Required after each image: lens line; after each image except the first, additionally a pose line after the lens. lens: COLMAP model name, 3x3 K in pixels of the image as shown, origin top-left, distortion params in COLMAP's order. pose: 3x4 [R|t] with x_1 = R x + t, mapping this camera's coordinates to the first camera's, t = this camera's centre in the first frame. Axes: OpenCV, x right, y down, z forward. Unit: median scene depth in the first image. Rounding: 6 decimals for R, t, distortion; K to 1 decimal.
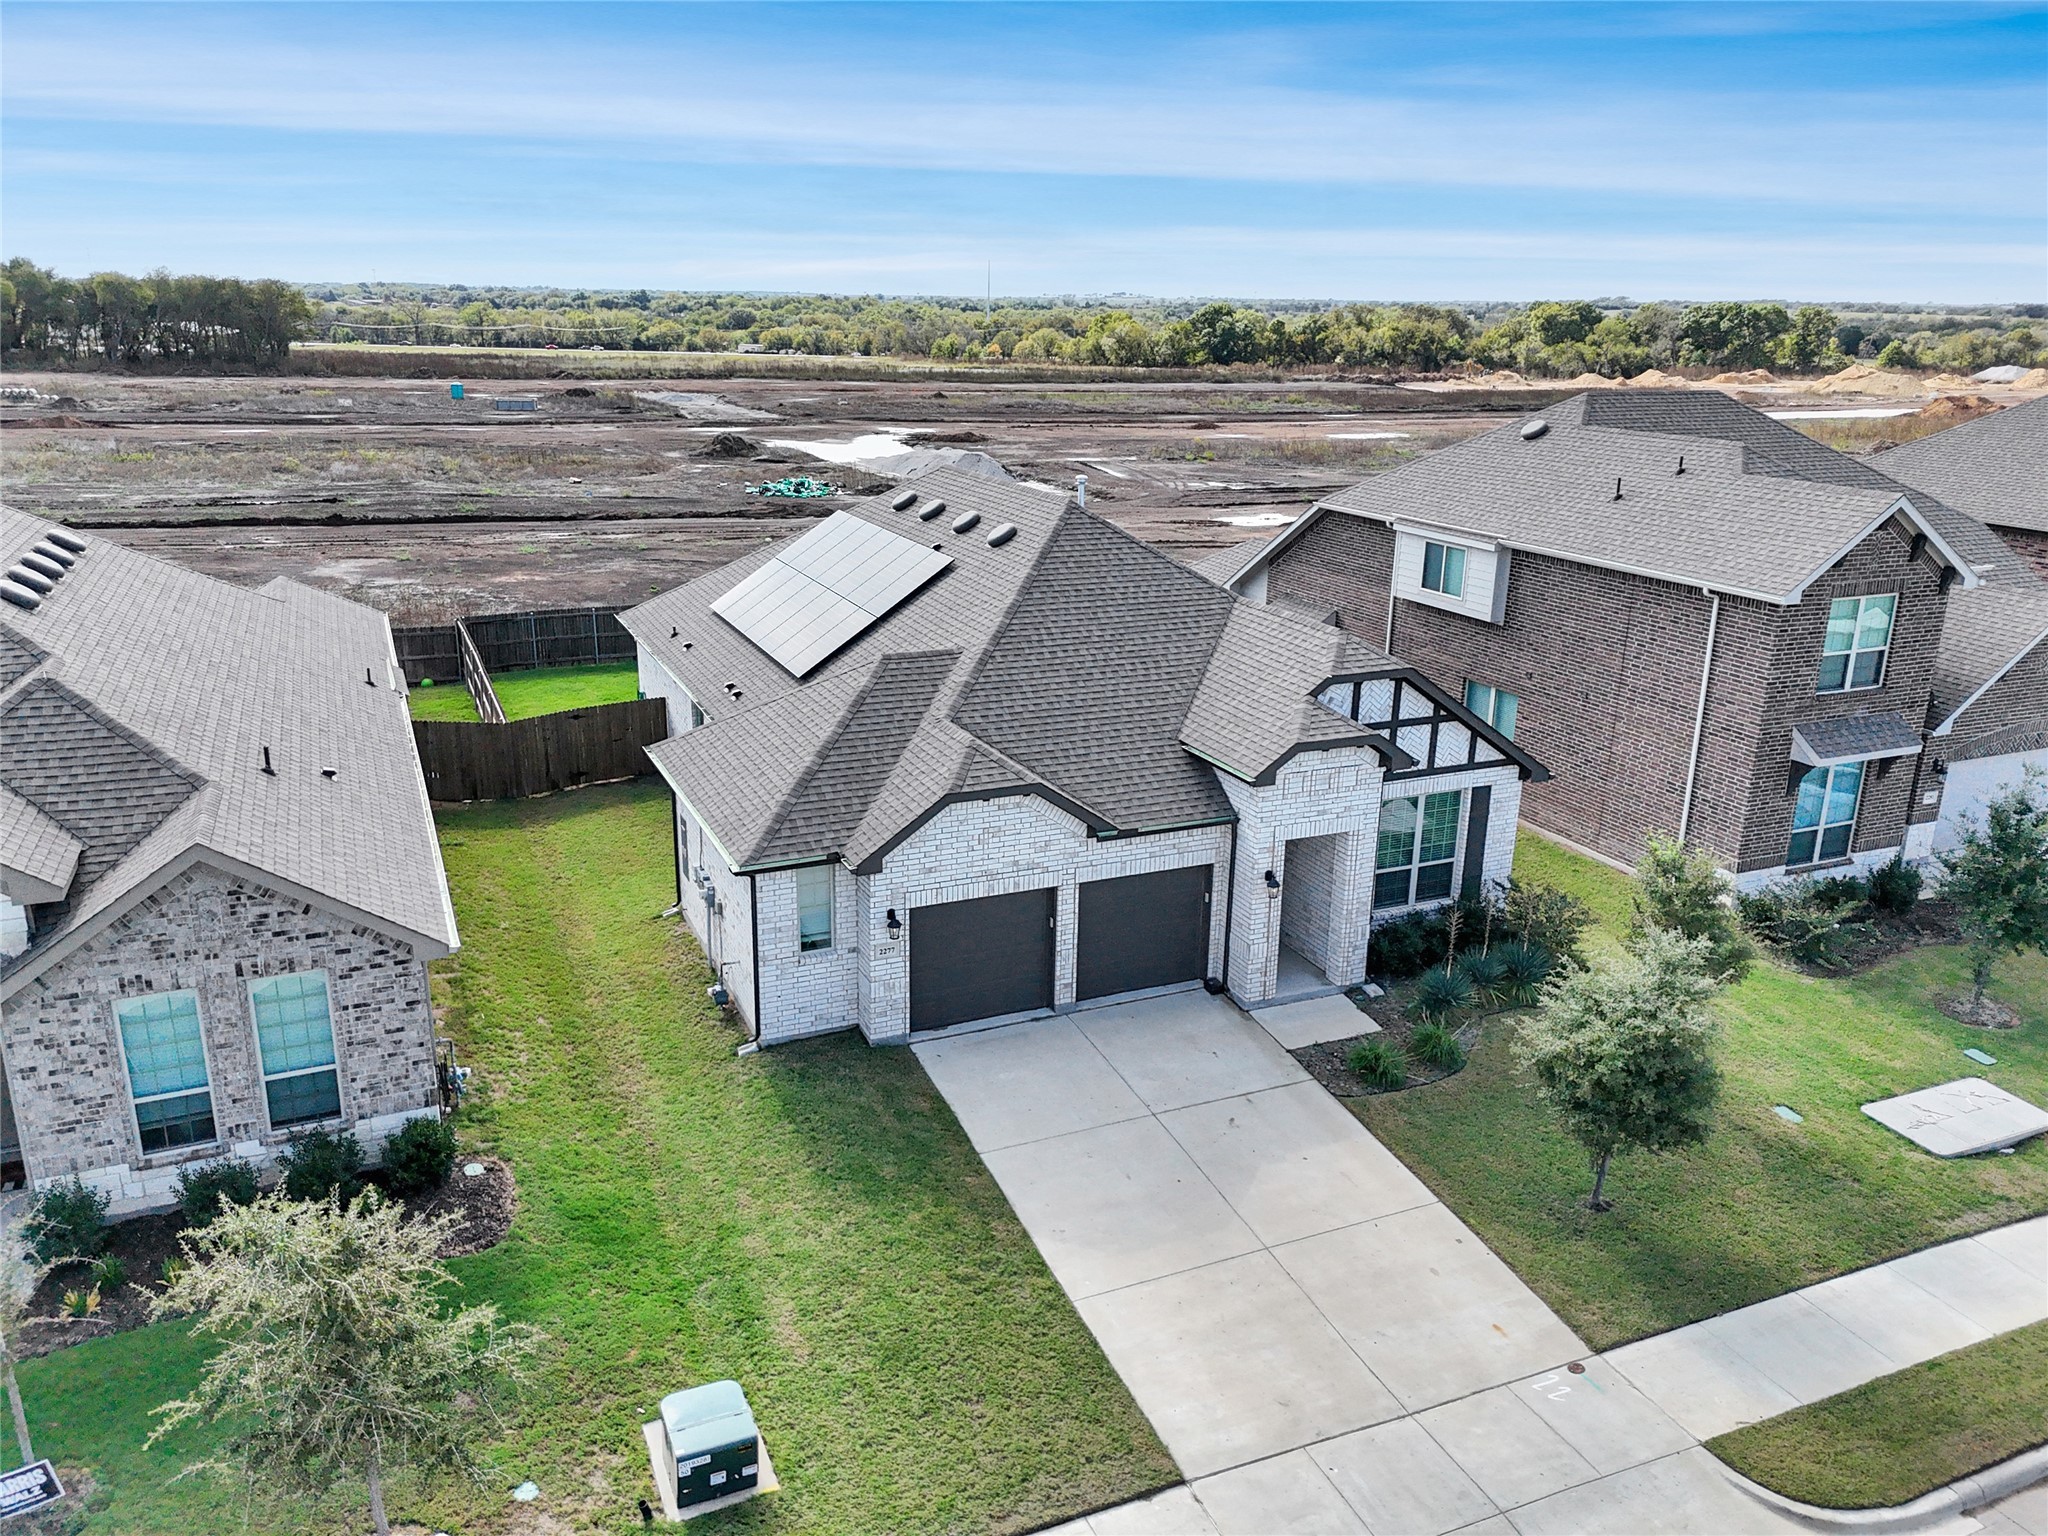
lens RADIAL K [[1508.7, 0, 1024.0], [0, 1508.7, 768.0], [0, 0, 1]] dist [0.083538, -0.094866]
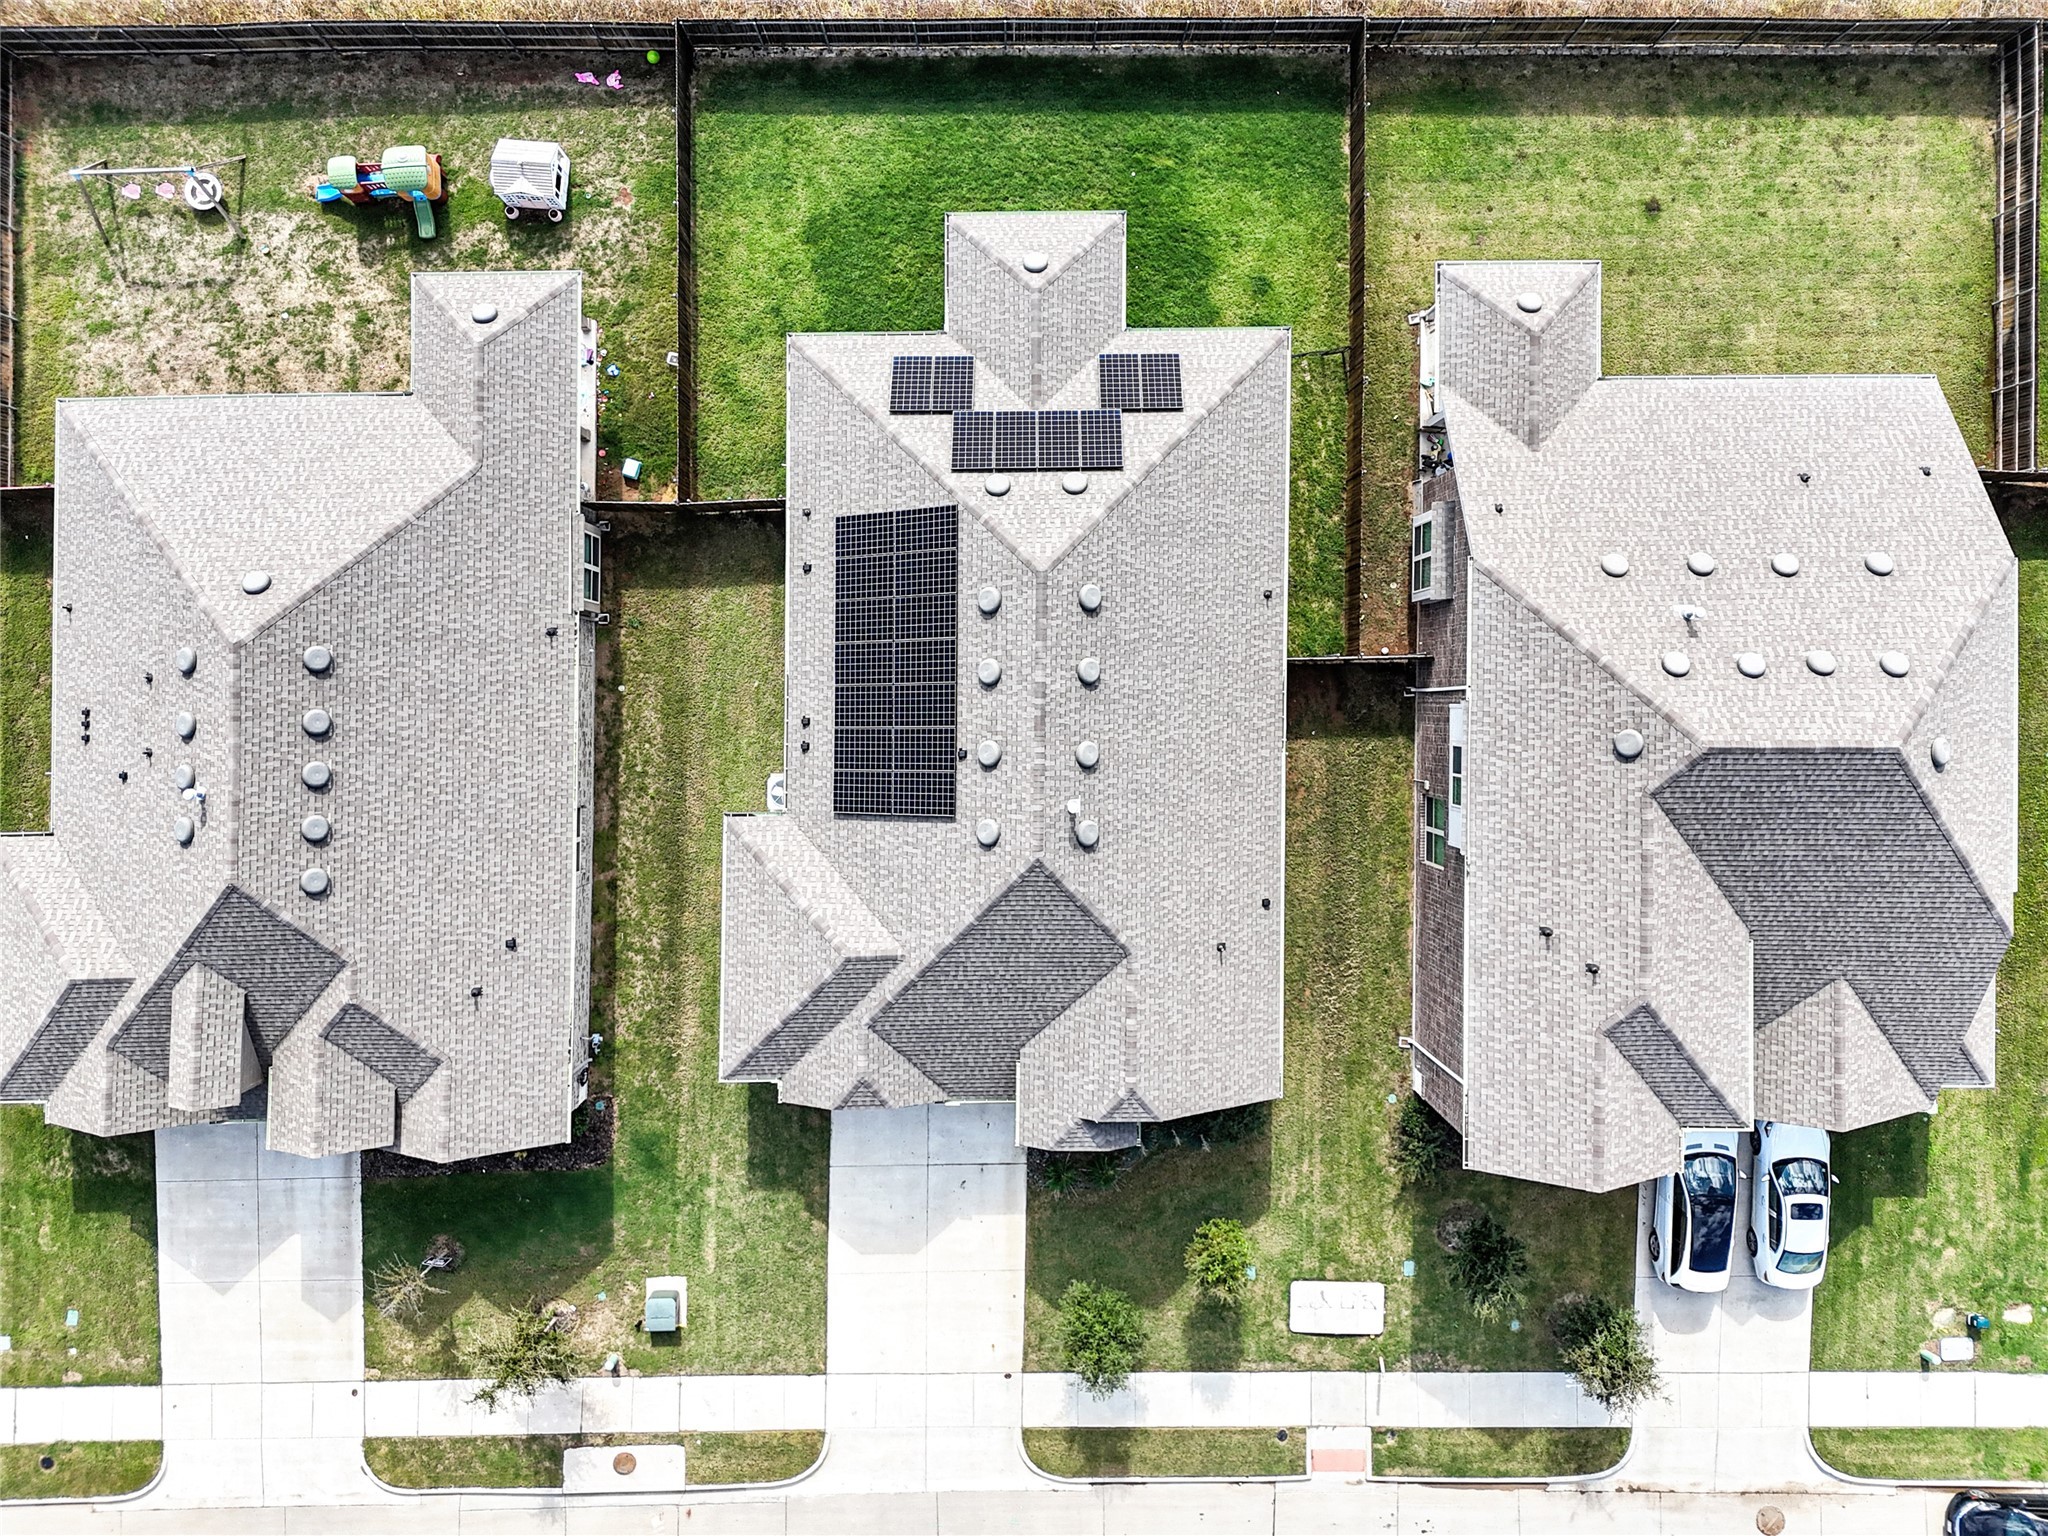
lens RADIAL K [[1542.3, 0, 1024.0], [0, 1542.3, 768.0], [0, 0, 1]] dist [0.085866, -0.100601]
pose [[0.911649, 0.410964, -0.002166, -0.007112], [-0.127408, 0.287634, 0.949228, -1.613823], [0.390722, -0.865087, 0.314581, 0.767246]]
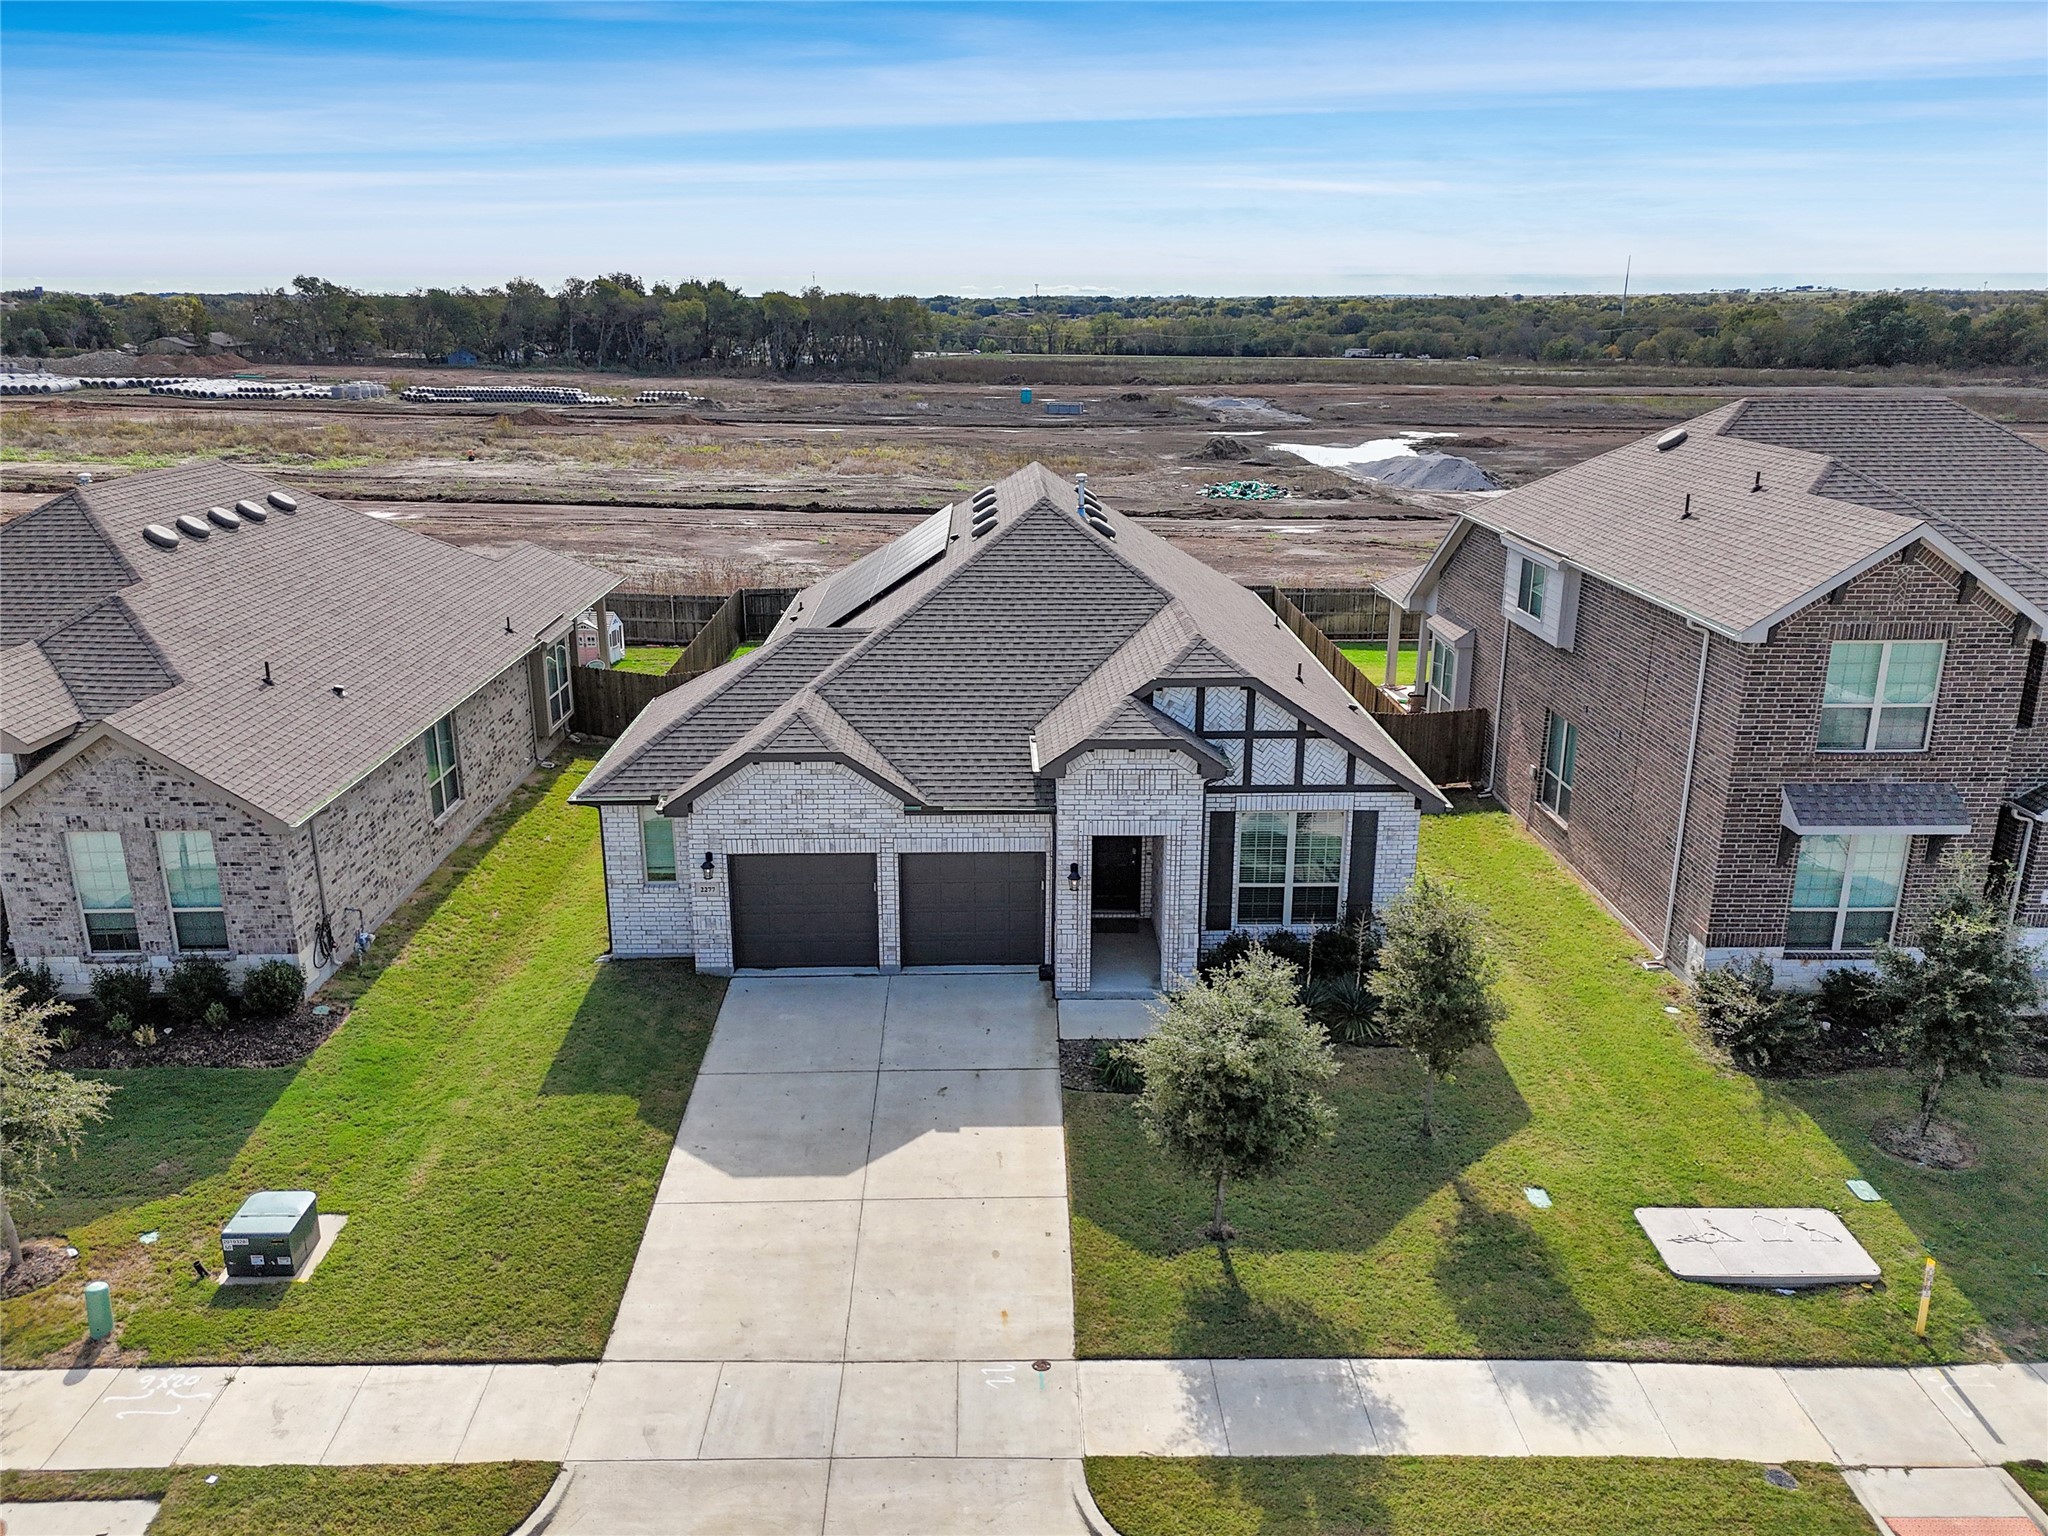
lens RADIAL K [[1508.7, 0, 1024.0], [0, 1508.7, 768.0], [0, 0, 1]] dist [0.083538, -0.094866]
pose [[0.921992, 0.100052, -0.374060, 0.492069], [-0.101184, 0.994728, 0.016665, -0.009467], [0.373755, 0.022484, 0.927255, 0.044209]]
